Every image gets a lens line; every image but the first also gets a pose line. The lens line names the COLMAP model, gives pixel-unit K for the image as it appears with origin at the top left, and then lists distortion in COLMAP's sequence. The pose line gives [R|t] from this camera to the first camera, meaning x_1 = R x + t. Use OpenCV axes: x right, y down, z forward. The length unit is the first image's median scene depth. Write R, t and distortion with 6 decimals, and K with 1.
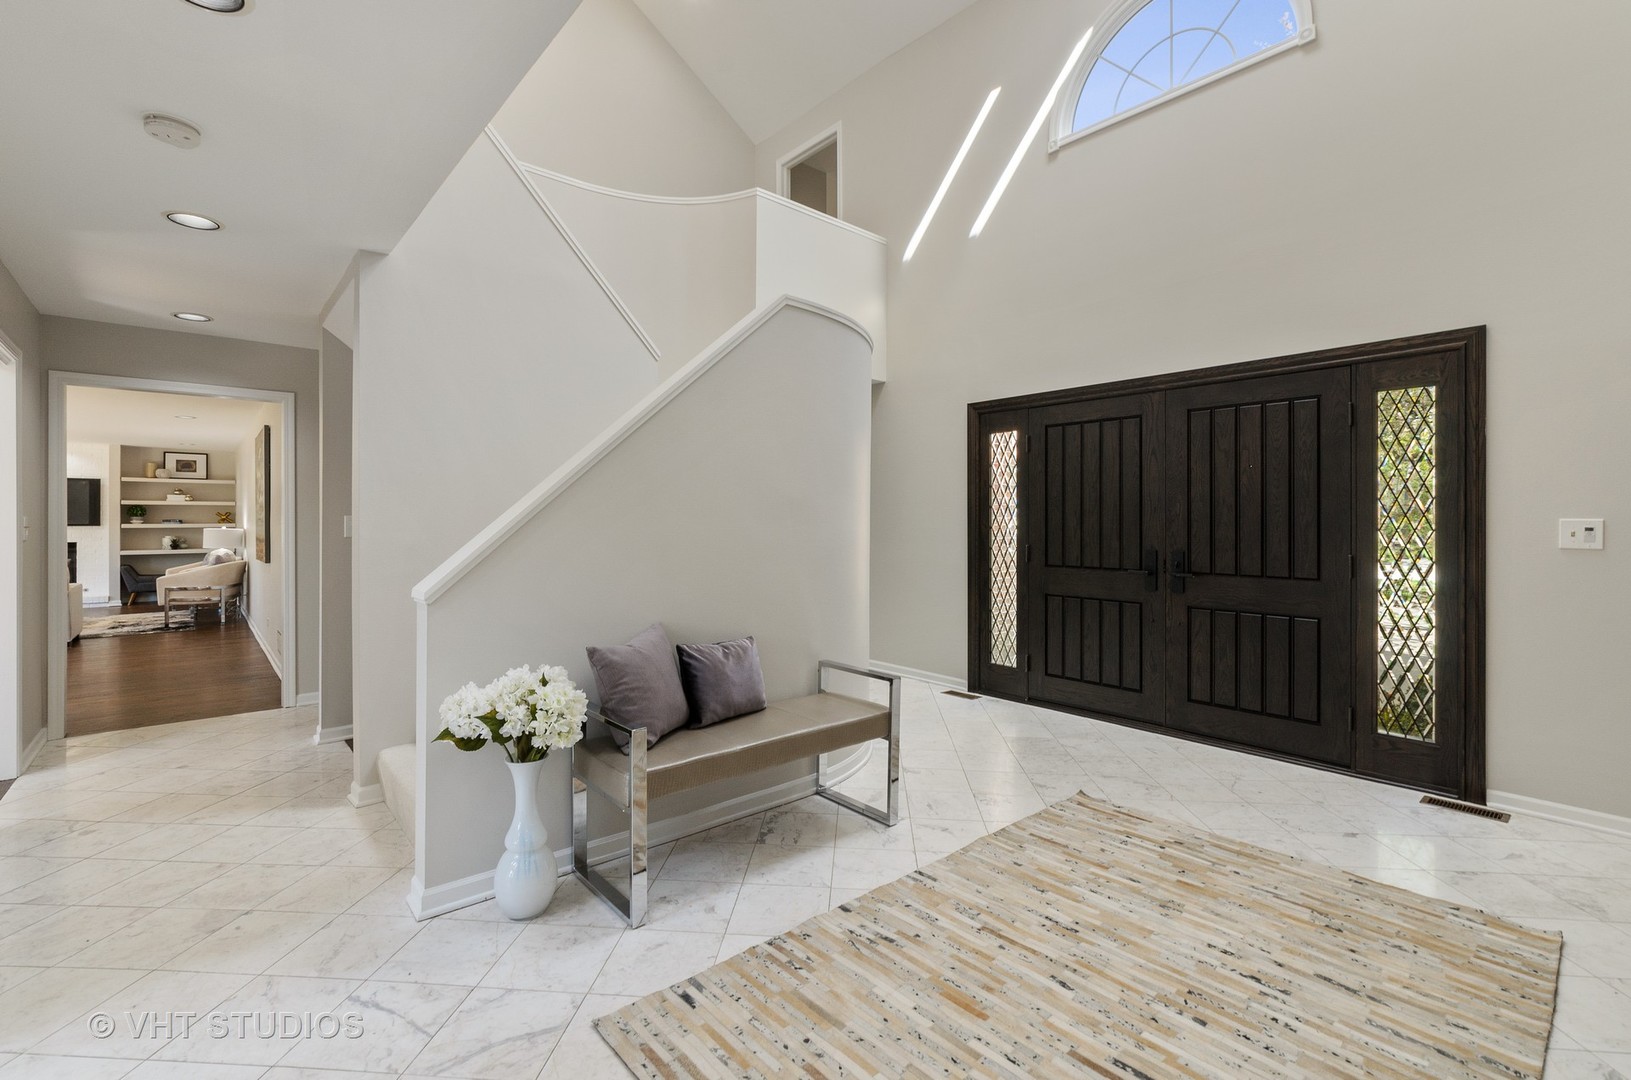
lens RADIAL K [[711.6, 0, 812.6], [0, 711.6, 518.4], [0, 0, 1]] dist [-0.000458, 0.001171]
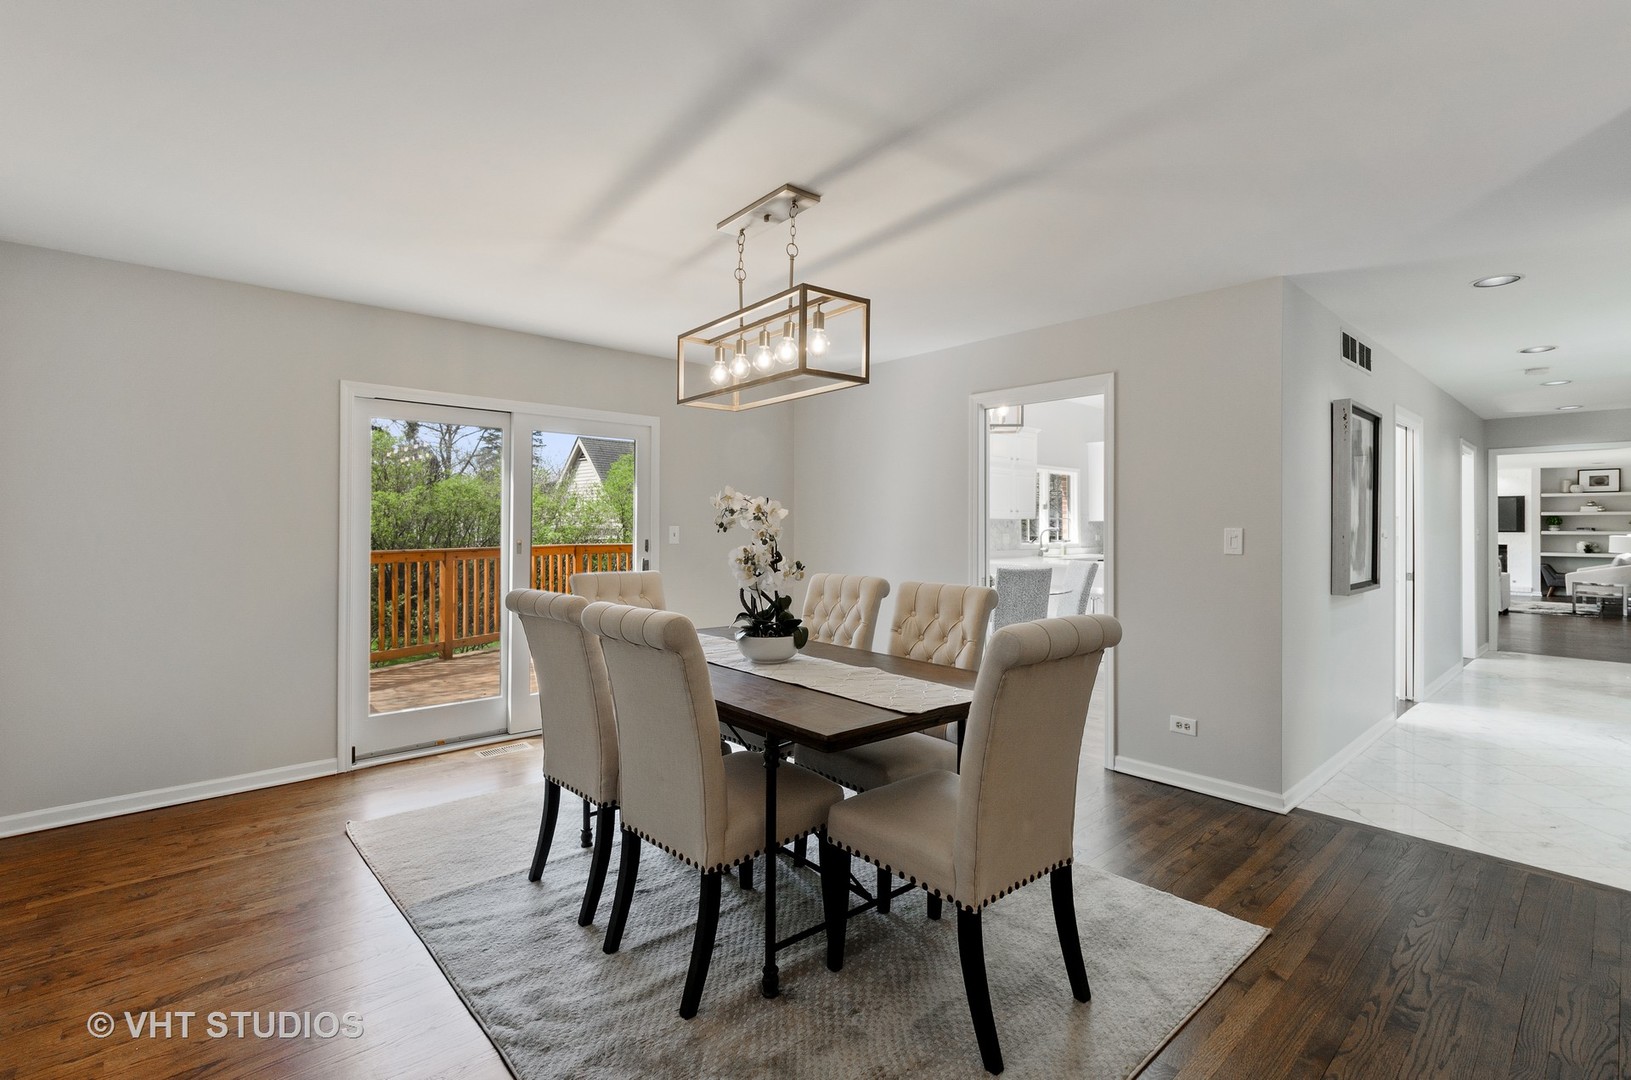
lens RADIAL K [[711.6, 0, 825.1], [0, 711.6, 523.3], [0, 0, 1]] dist [-0.000458, 0.001171]
pose [[0.002421, -0.001044, -0.999997, 0.282314], [0.001437, 0.999998, -0.001041, -0.006230], [0.999996, -0.001435, 0.002423, -0.266372]]
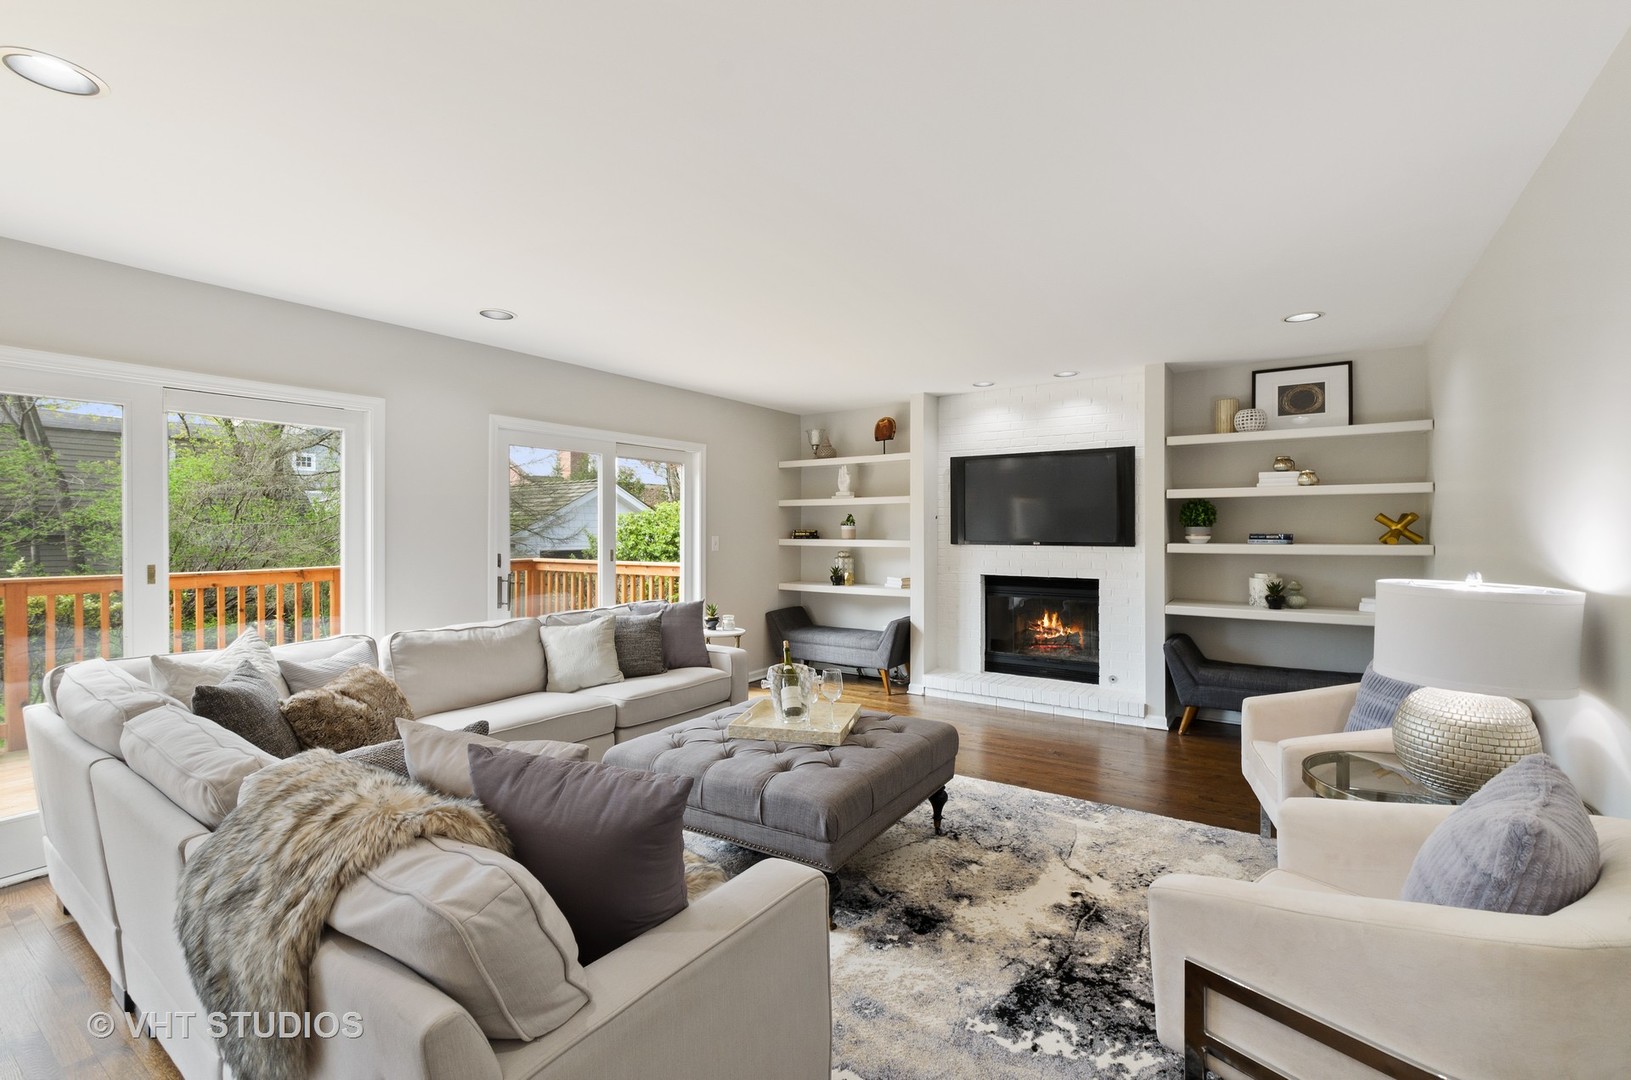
lens RADIAL K [[711.6, 0, 814.3], [0, 711.6, 534.3], [0, 0, 1]] dist [-0.000458, 0.001171]
pose [[0.246832, 0.005494, -0.969043, -0.597685], [0.007277, 0.999945, 0.007523, -0.002620], [0.969031, -0.008909, 0.246778, 0.678833]]
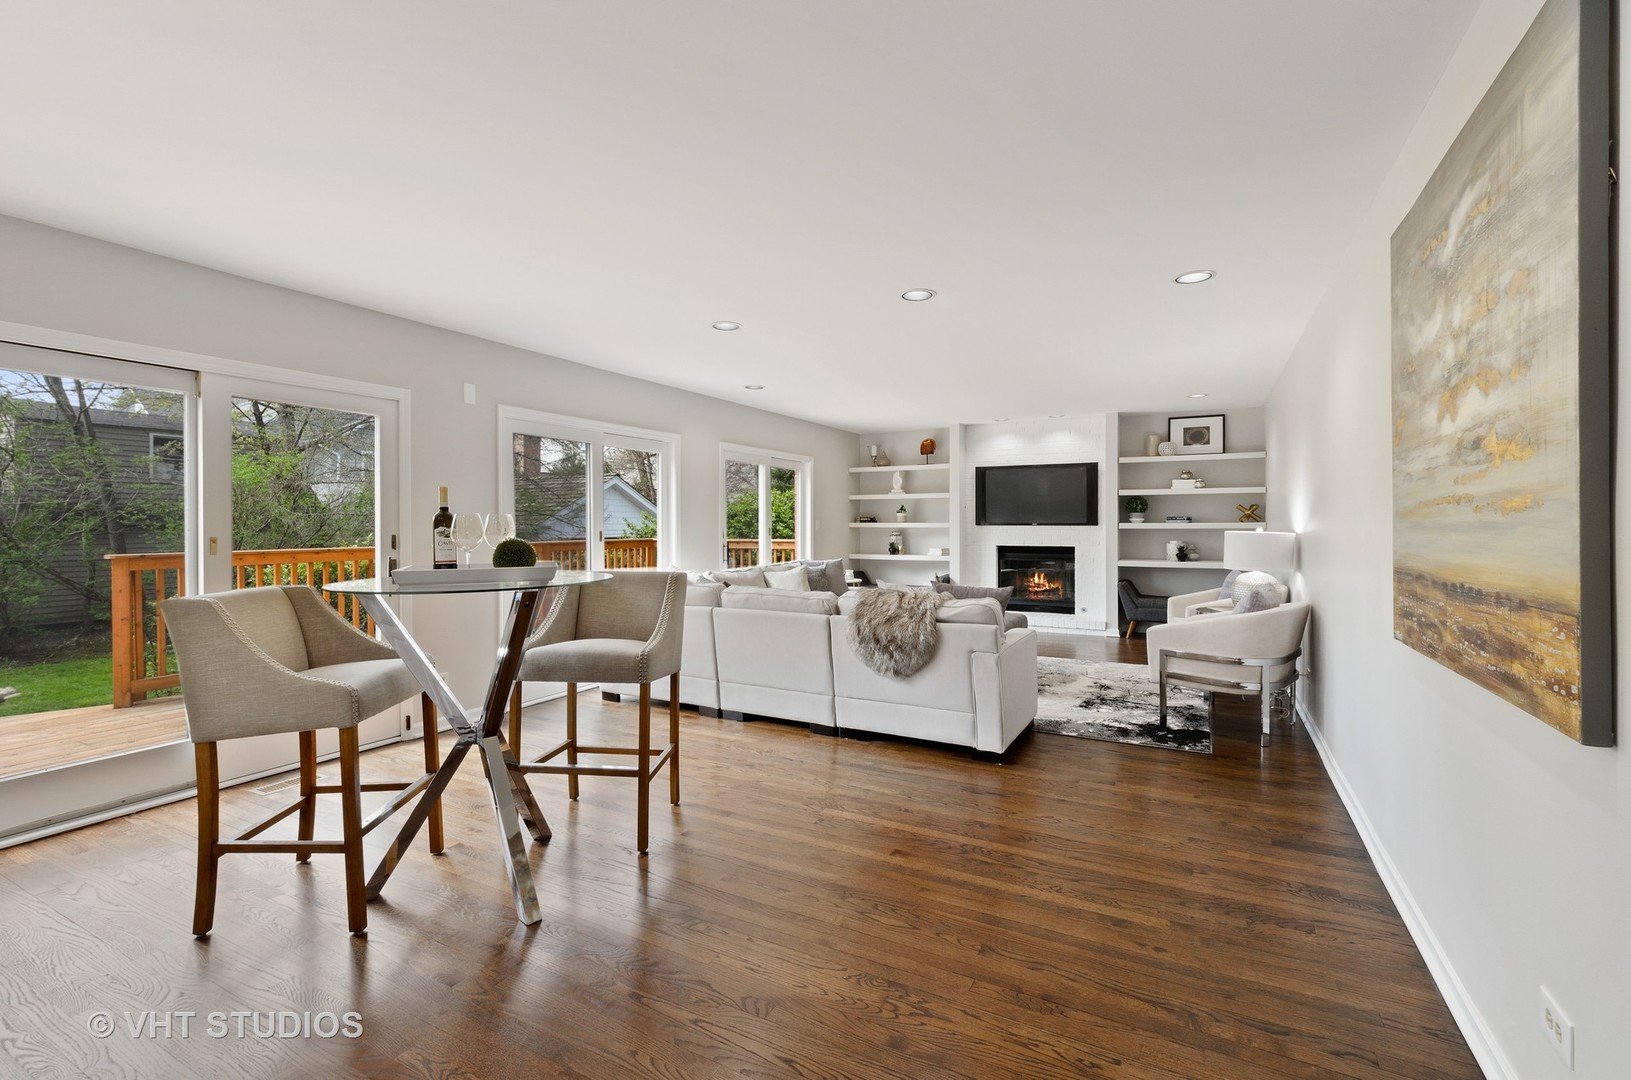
lens RADIAL K [[711.6, 0, 810.1], [0, 711.6, 531.8], [0, 0, 1]] dist [-0.000458, 0.001171]
pose [[0.345636, 0.010626, -0.938308, -0.405739], [0.008321, 0.999862, 0.014388, 0.003844], [0.938332, -0.012781, 0.345500, 0.459739]]
